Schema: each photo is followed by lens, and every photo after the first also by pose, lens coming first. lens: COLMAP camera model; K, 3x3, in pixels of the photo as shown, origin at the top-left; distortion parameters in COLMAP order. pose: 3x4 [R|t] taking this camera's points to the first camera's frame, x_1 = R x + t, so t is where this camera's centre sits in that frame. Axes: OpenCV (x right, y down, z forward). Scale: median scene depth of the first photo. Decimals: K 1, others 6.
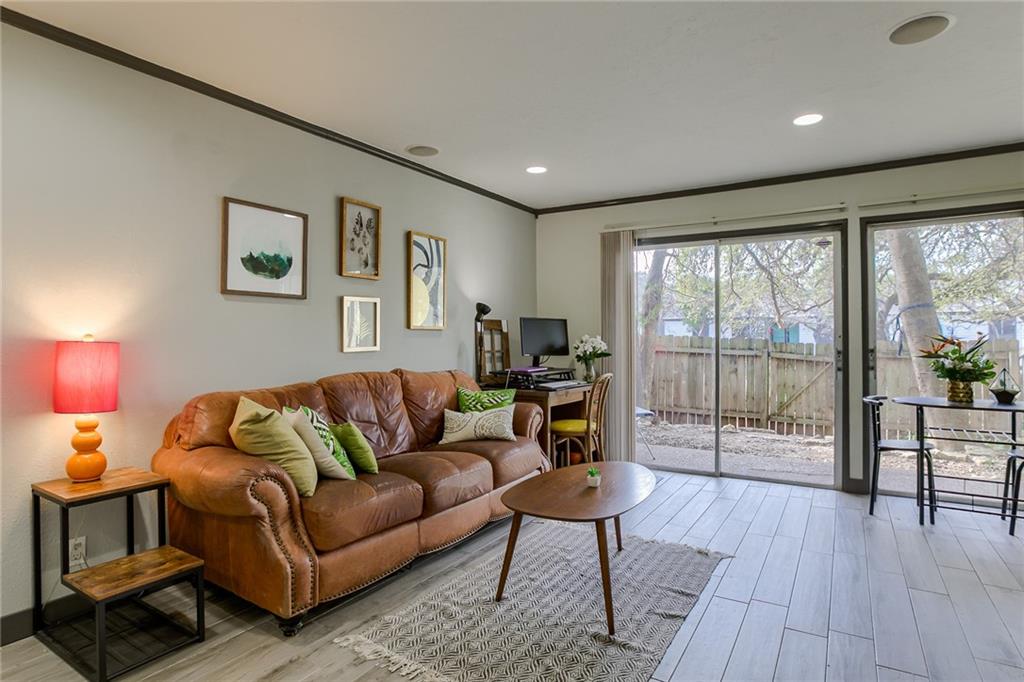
lens RADIAL K [[580.6, 0, 502.3], [0, 580.6, 335.5], [0, 0, 1]] dist [-0.008616, 0.002980]
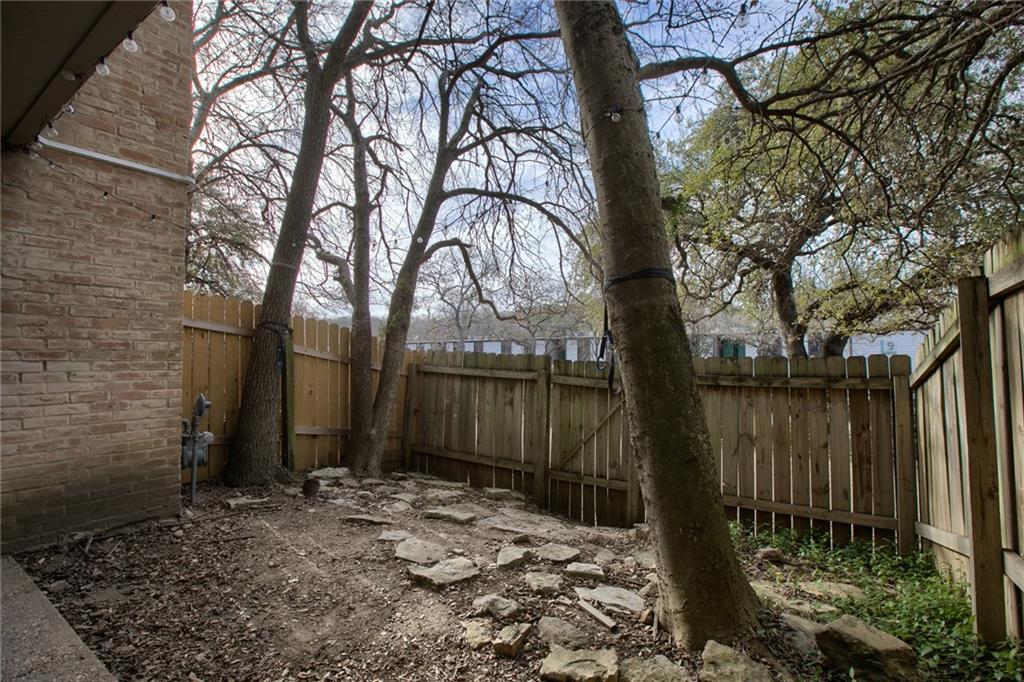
lens RADIAL K [[451.9, 0, 527.2], [0, 451.9, 346.4], [0, 0, 1]] dist [-0.019742, 0.000189]
pose [[0.997791, -0.003344, -0.066347, 0.489883], [0.002328, 0.999879, -0.015372, 0.003136], [0.066391, 0.015184, 0.997678, 0.490264]]
